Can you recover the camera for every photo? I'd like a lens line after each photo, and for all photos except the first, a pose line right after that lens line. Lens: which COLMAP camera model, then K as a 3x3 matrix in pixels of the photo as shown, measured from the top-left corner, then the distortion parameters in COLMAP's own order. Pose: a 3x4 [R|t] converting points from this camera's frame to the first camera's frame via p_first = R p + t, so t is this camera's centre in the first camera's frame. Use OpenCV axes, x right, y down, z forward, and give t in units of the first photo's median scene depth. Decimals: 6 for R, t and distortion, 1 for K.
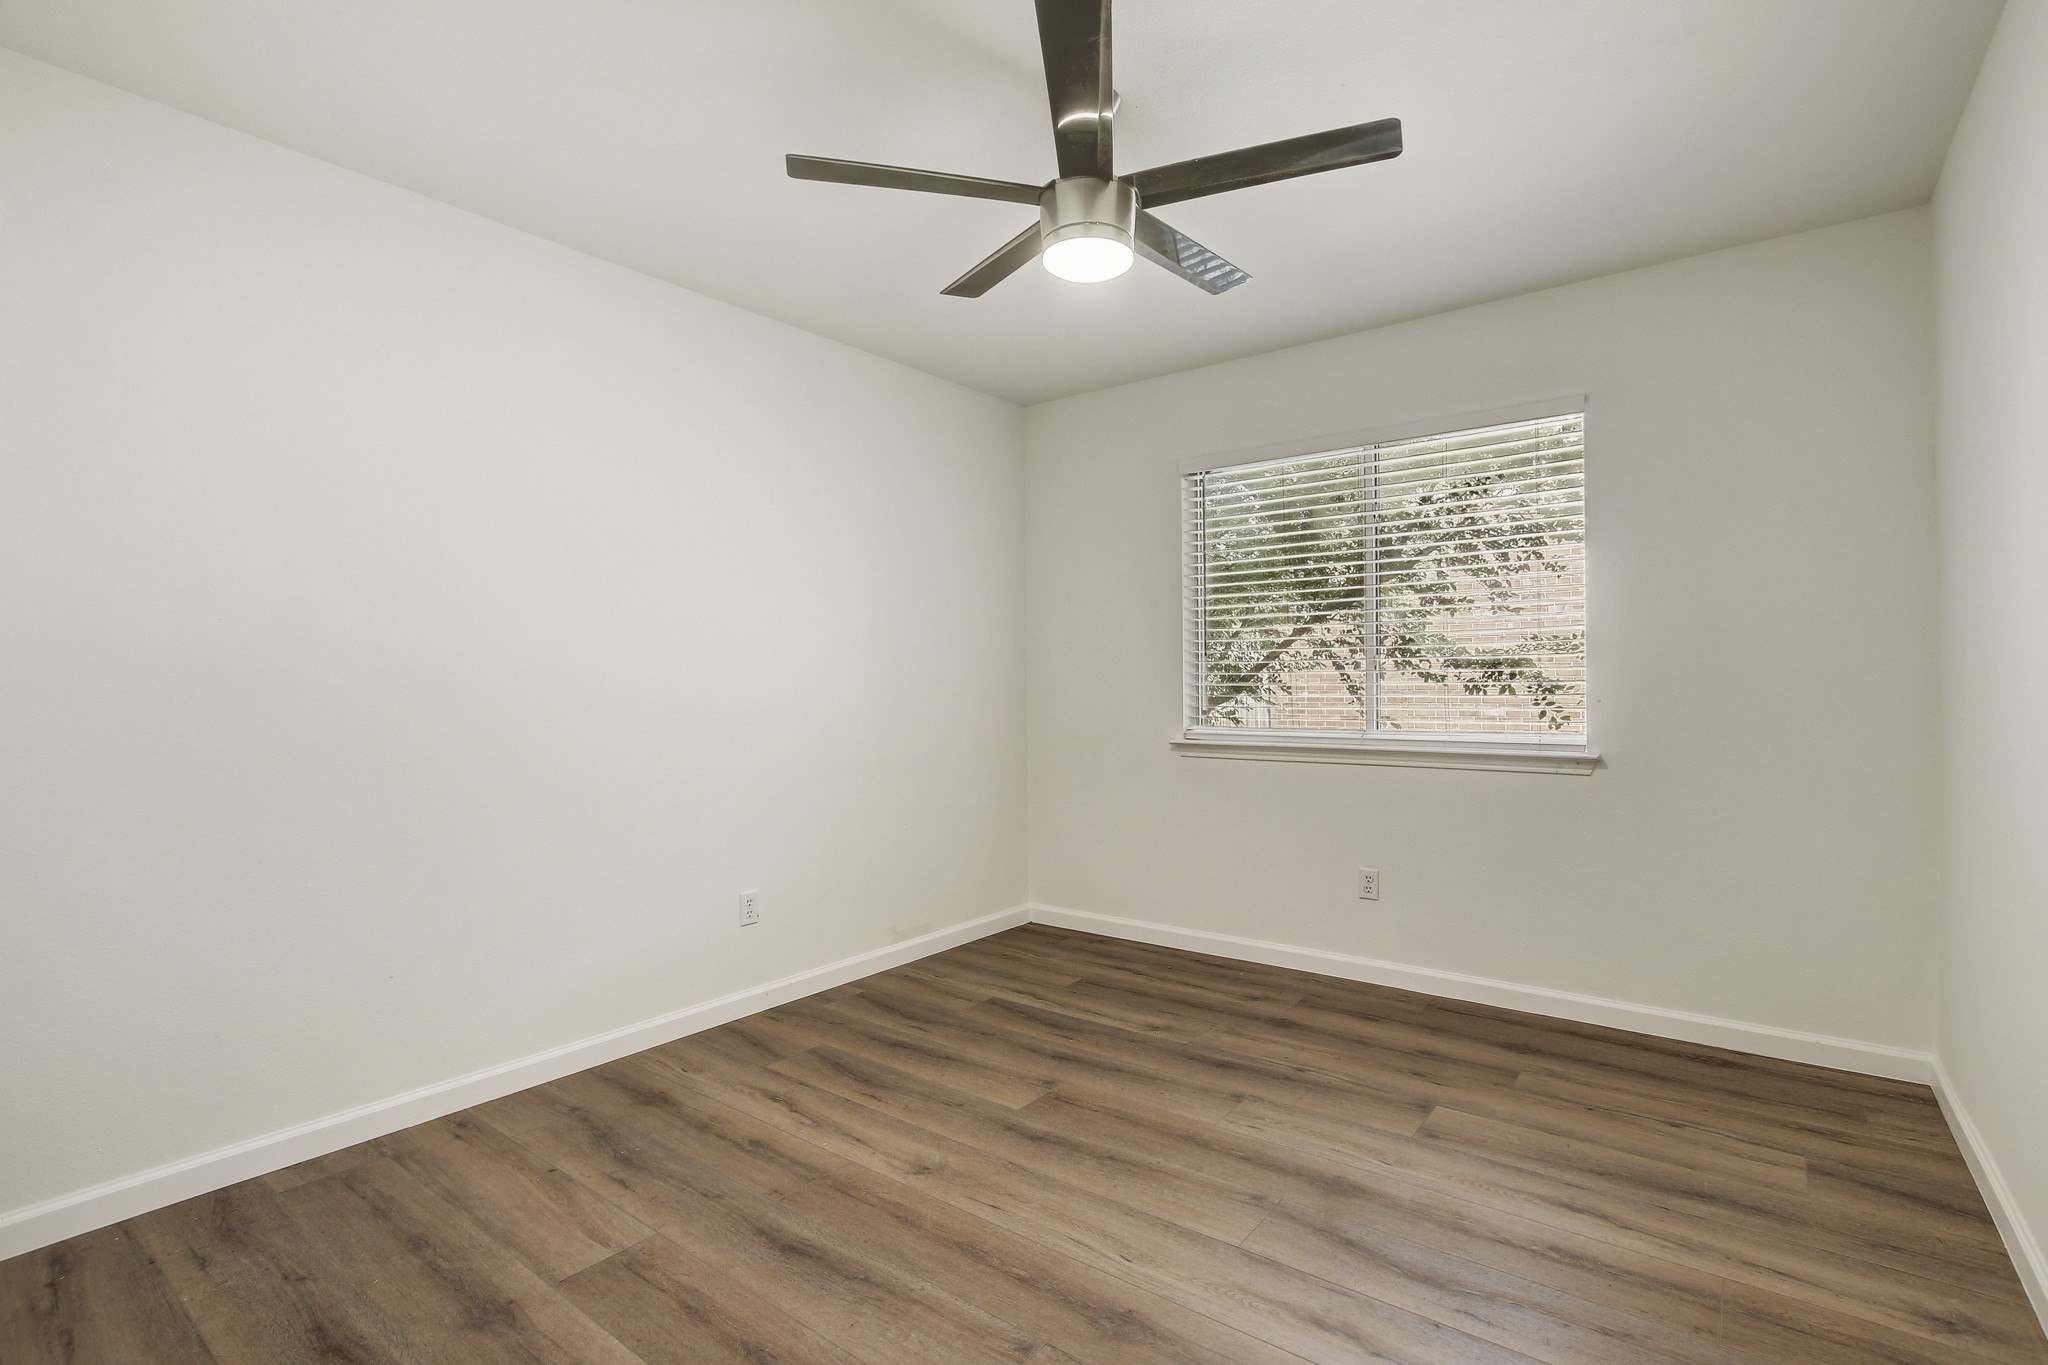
lens RADIAL K [[972.6, 0, 1024.1], [0, 972.6, 684.6], [0, 0, 1]] dist [-0.016362, 0.000461]
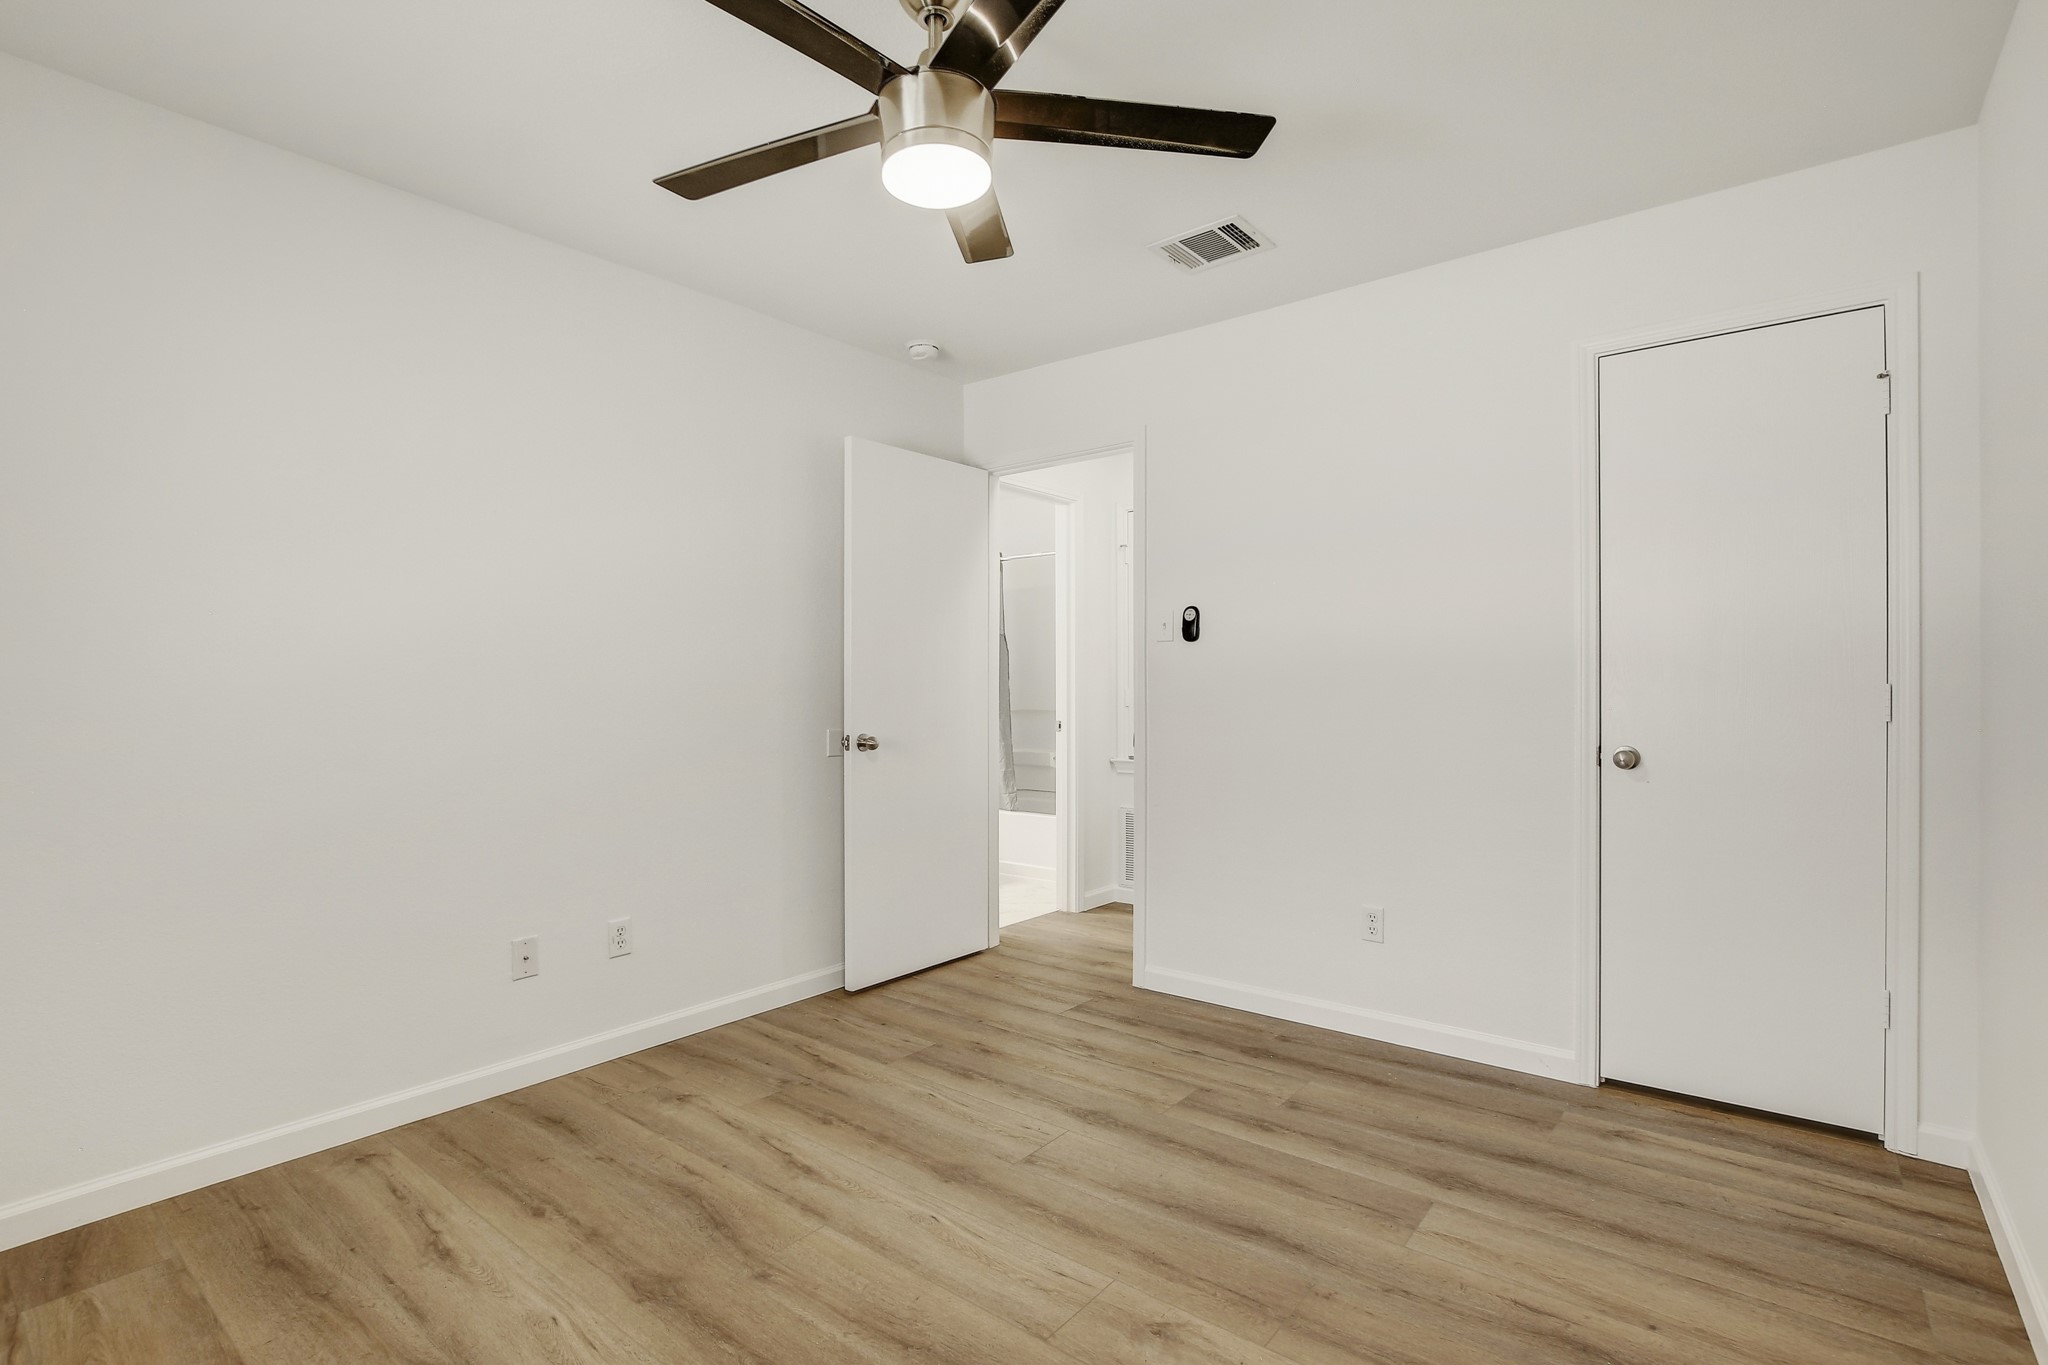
lens RADIAL K [[972.6, 0, 1021.7], [0, 972.6, 683.2], [0, 0, 1]] dist [-0.016362, 0.000461]
pose [[-0.999745, 0.013573, 0.018052, -0.018703], [0.013547, 0.999907, -0.001576, -0.004382], [-0.018072, -0.001332, -0.999836, 1.979215]]
